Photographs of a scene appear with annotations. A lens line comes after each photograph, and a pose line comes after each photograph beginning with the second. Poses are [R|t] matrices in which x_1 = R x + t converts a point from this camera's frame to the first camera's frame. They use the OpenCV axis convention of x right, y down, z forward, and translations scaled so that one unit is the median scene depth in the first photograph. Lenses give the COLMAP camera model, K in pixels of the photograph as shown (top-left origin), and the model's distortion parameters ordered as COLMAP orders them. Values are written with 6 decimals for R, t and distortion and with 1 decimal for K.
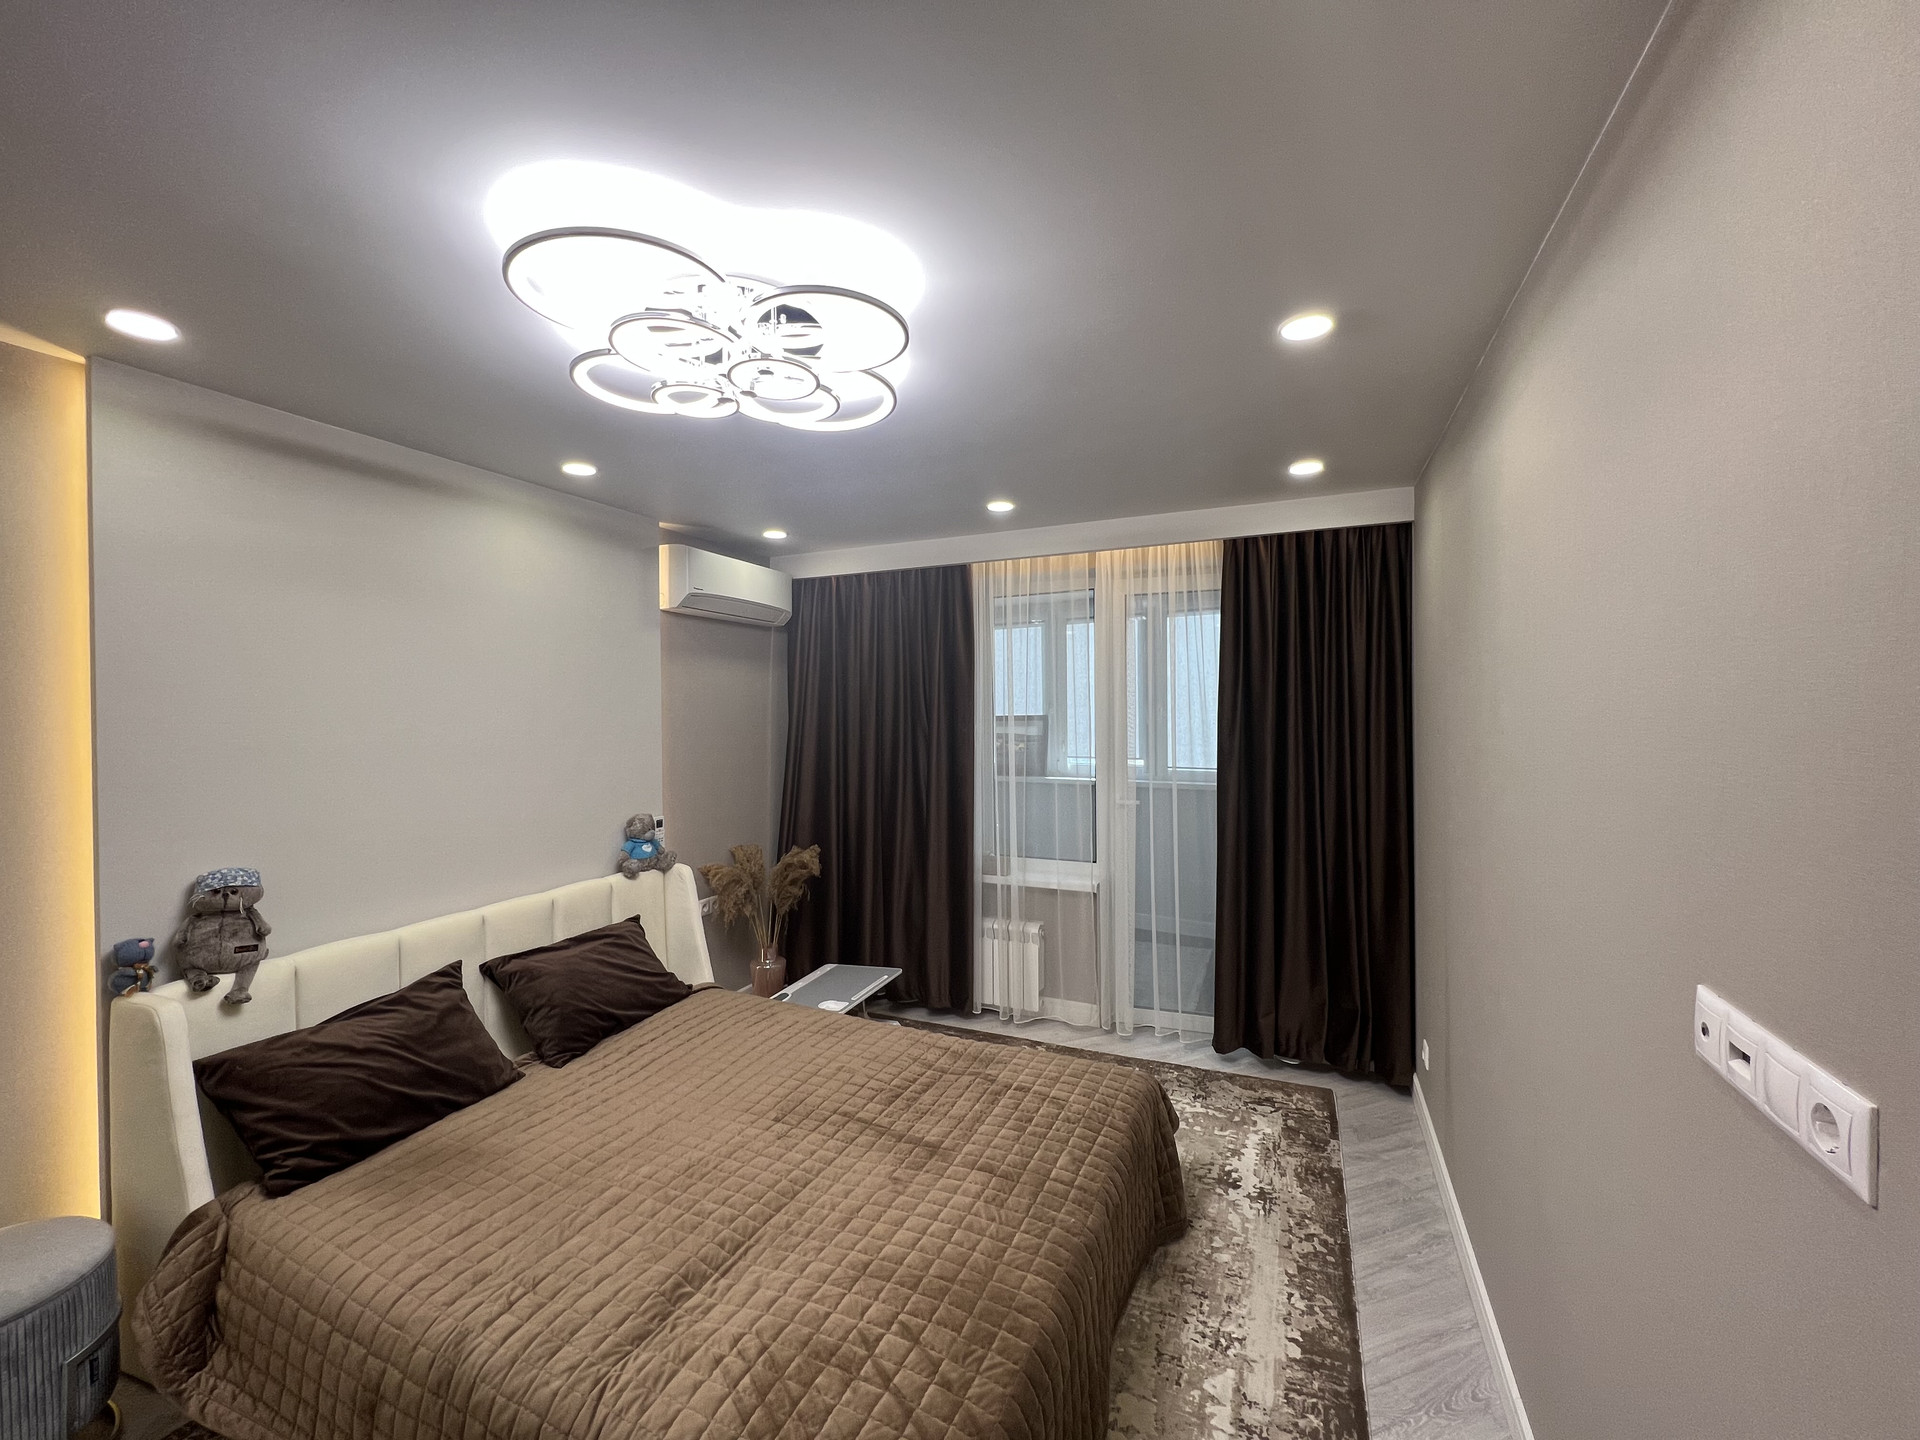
lens RADIAL K [[767.2, 0, 958.9], [0, 767.2, 716.2], [0, 0, 1]] dist [-0.004426, 0.000999]
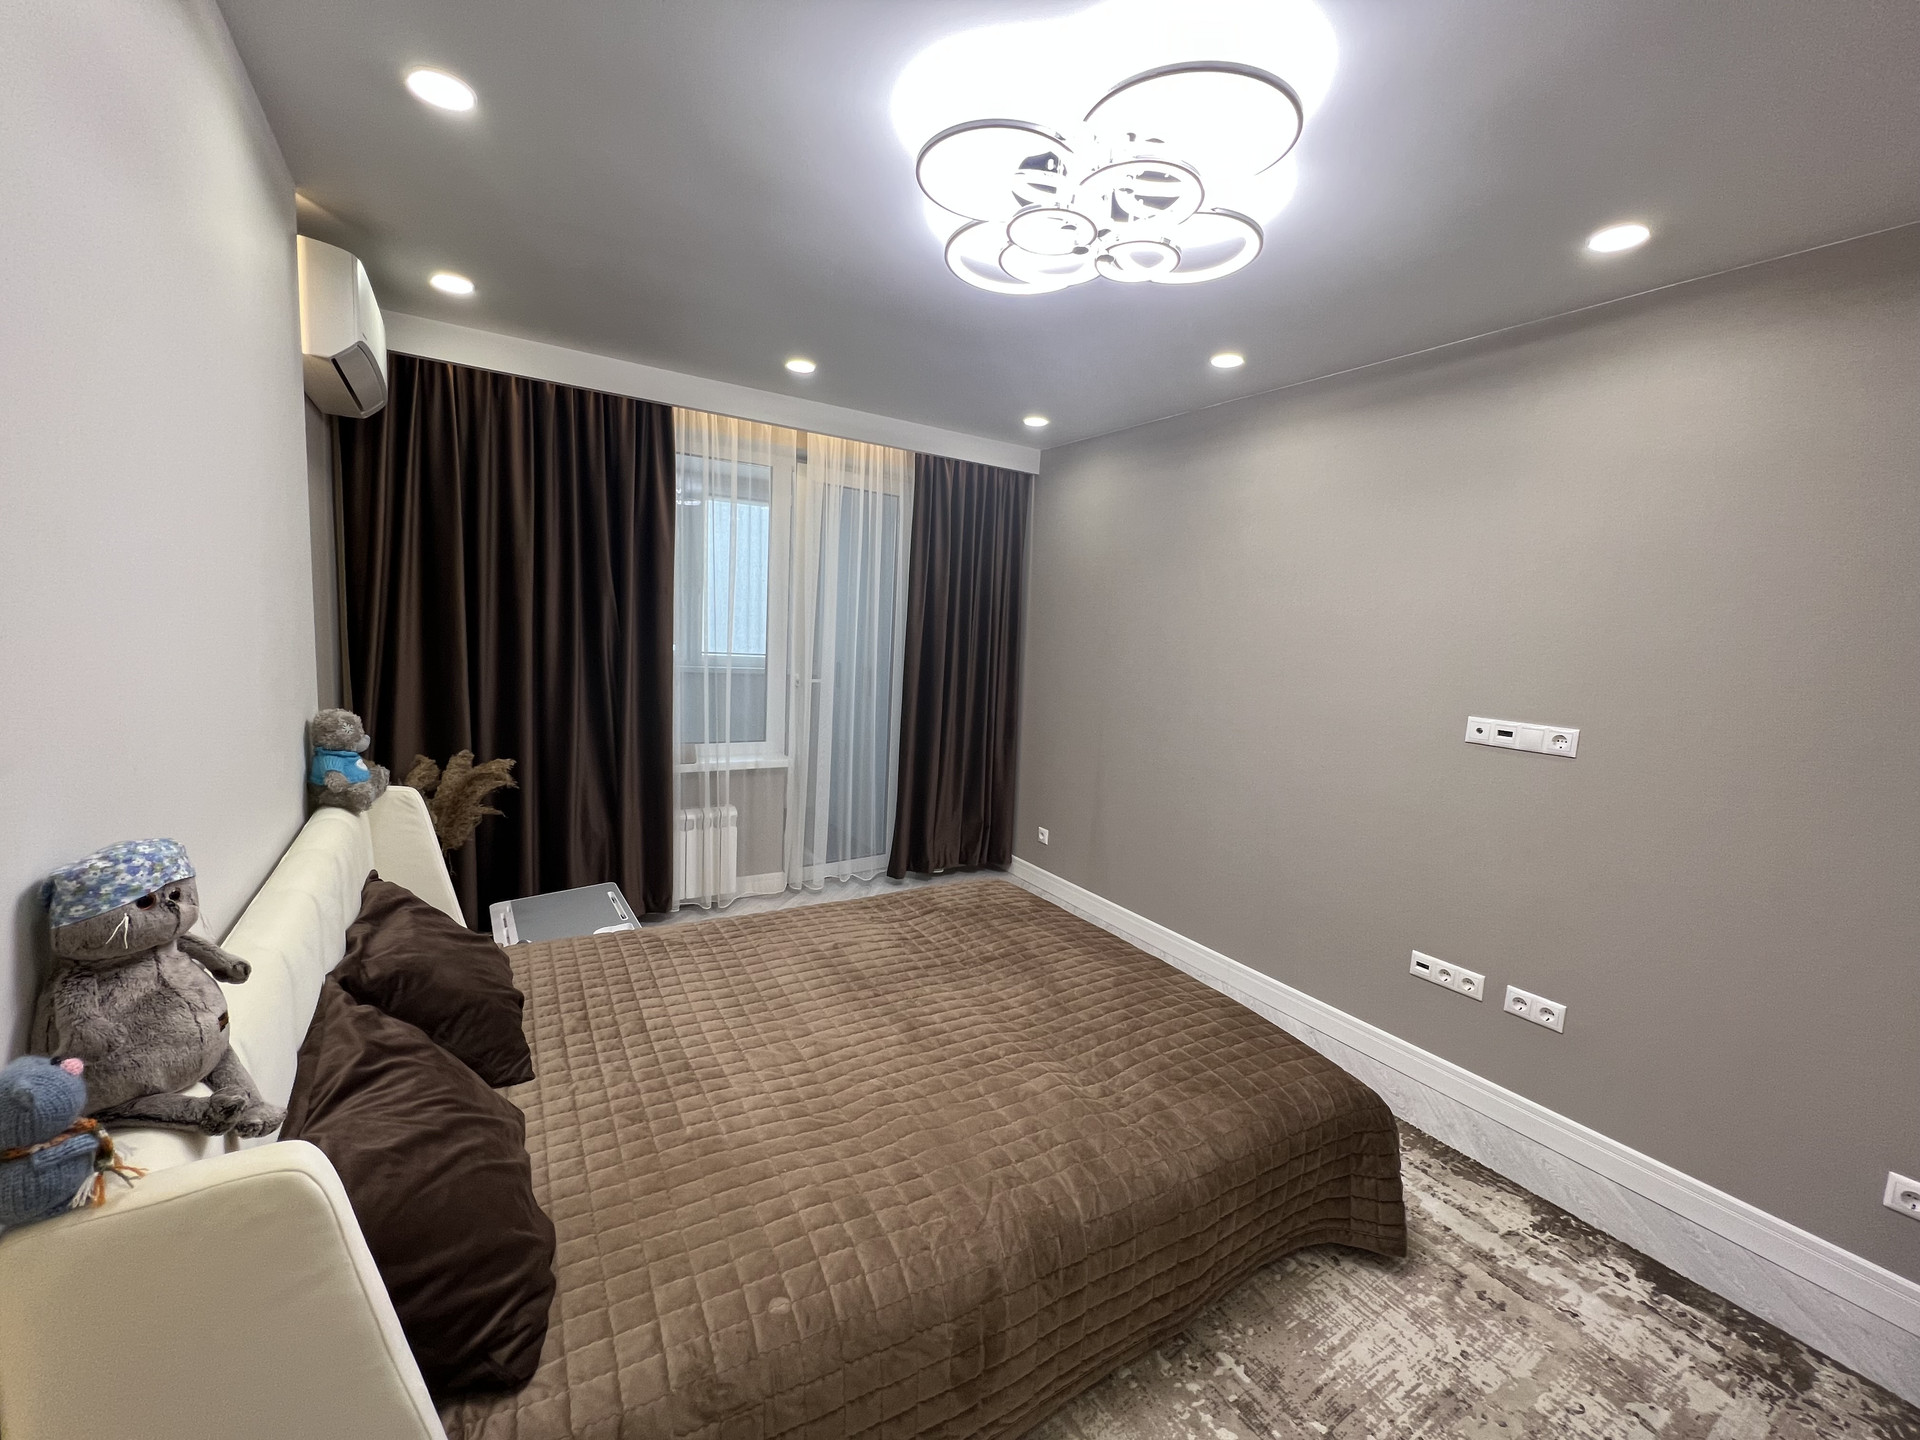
lens RADIAL K [[767.2, 0, 958.6], [0, 767.2, 716.8], [0, 0, 1]] dist [-0.004426, 0.000999]
pose [[0.559426, -0.058652, 0.826803, -0.632282], [-0.053451, 0.992864, 0.106598, 0.043016], [-0.827155, -0.103827, 0.552299, 0.269499]]
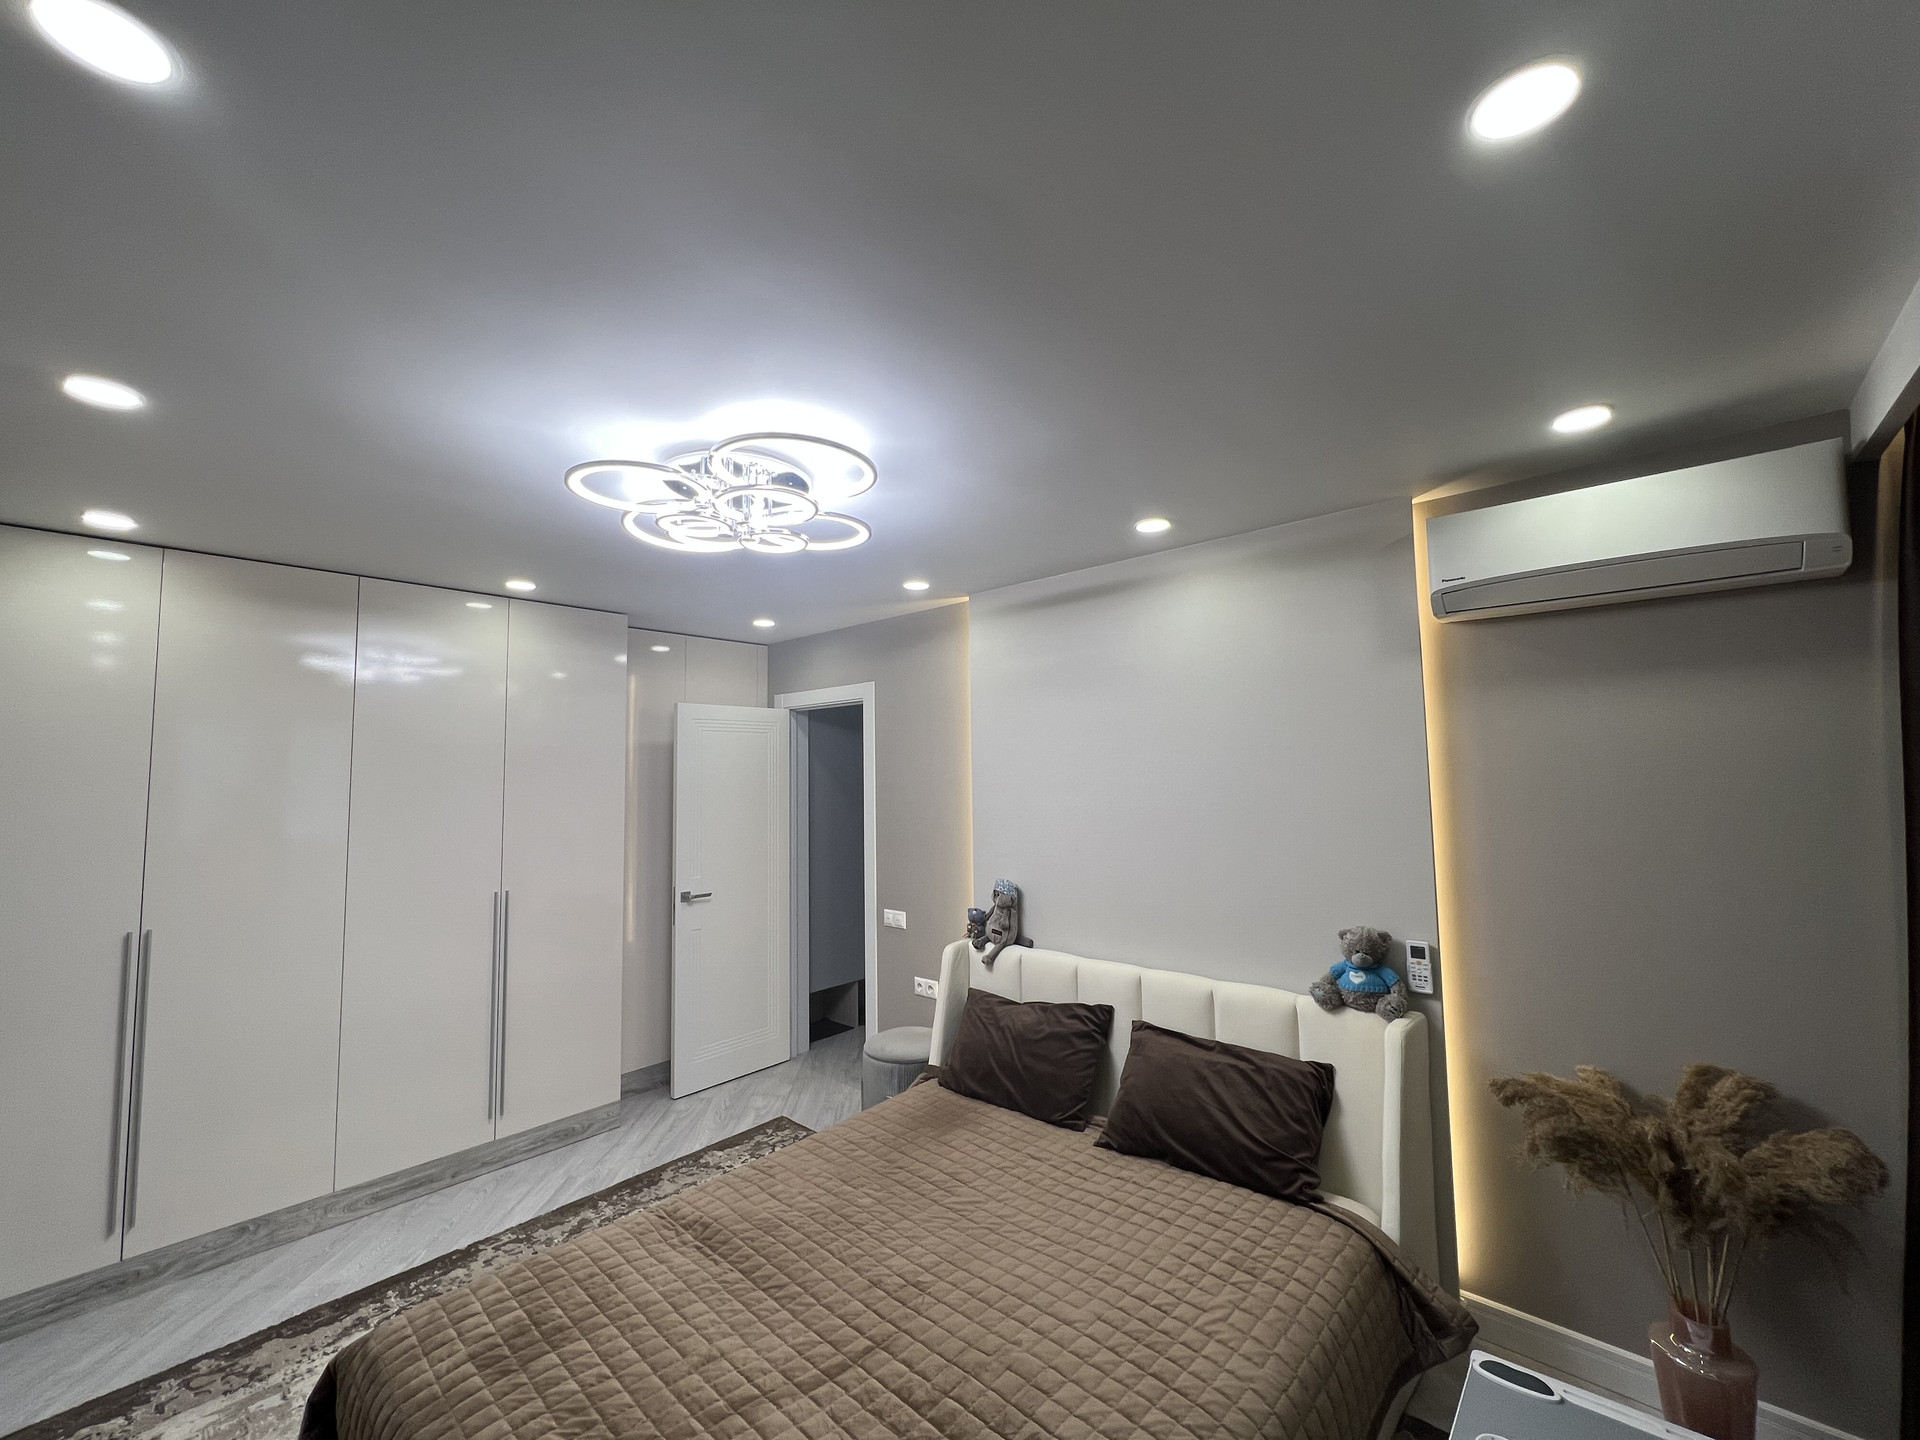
lens RADIAL K [[767.2, 0, 957.5], [0, 767.2, 715.2], [0, 0, 1]] dist [-0.004426, 0.000999]
pose [[-0.313503, -0.060174, -0.947679, 0.380050], [0.009860, 0.997730, -0.066614, -0.024075], [0.949536, -0.030227, -0.312198, 0.867679]]
